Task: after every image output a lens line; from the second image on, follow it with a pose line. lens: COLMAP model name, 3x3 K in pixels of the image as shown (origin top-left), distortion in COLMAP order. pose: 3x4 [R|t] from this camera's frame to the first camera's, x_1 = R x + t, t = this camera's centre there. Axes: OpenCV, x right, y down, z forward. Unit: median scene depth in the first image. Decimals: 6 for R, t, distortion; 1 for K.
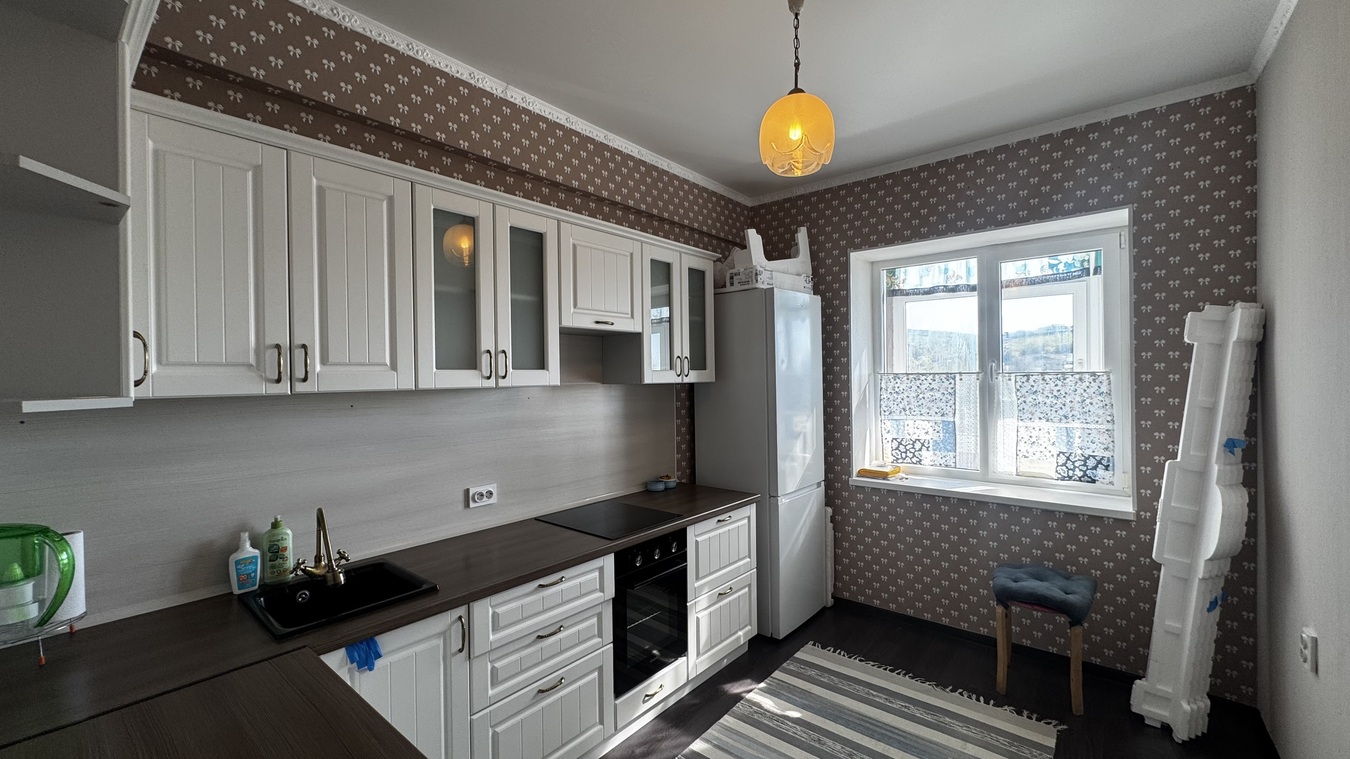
lens RADIAL K [[536.5, 0, 674.3], [0, 536.5, 377.9], [0, 0, 1]] dist [-0.002693, 0.000397]
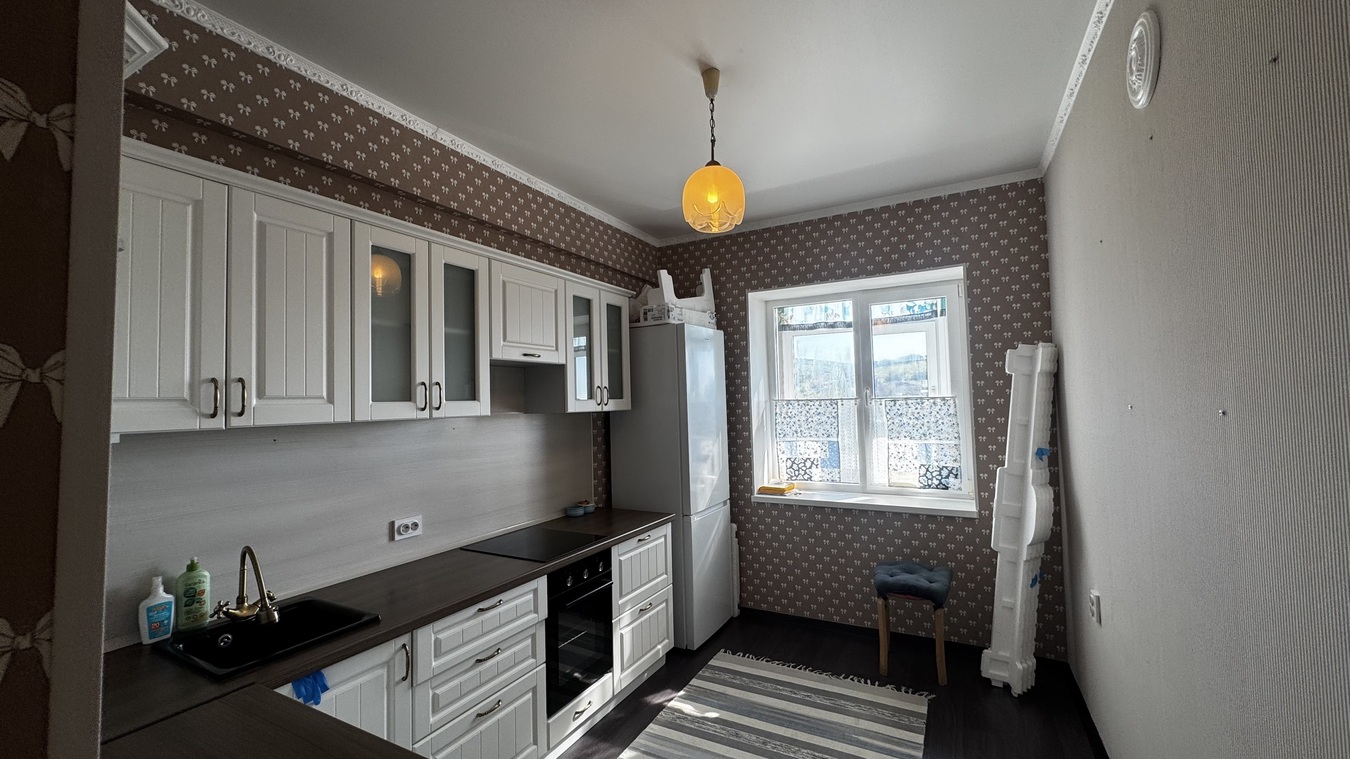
lens RADIAL K [[536.5, 0, 674.3], [0, 536.5, 377.9], [0, 0, 1]] dist [-0.002693, 0.000397]
pose [[0.980316, -0.003032, 0.197413, -0.065584], [0.013198, 0.998652, -0.050198, -0.001940], [-0.196995, 0.051816, 0.979034, -0.085270]]
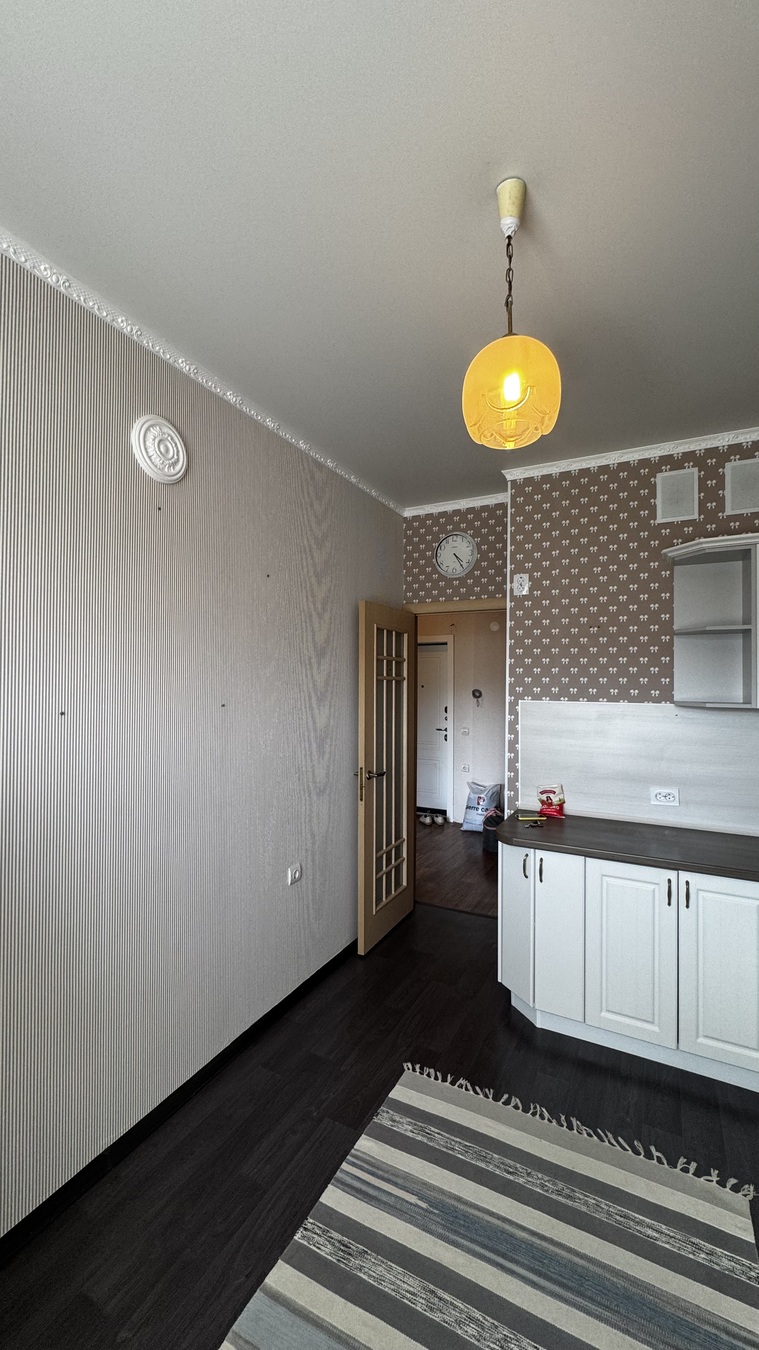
lens RADIAL K [[536.5, 0, 382.0], [0, 536.5, 673.6], [0, 0, 1]] dist [-0.002693, 0.000397]
pose [[-0.977740, -0.003631, -0.209789, 0.415029], [-0.001256, 0.999934, -0.011455, -0.029280], [0.209816, -0.010936, -0.977680, 1.241067]]
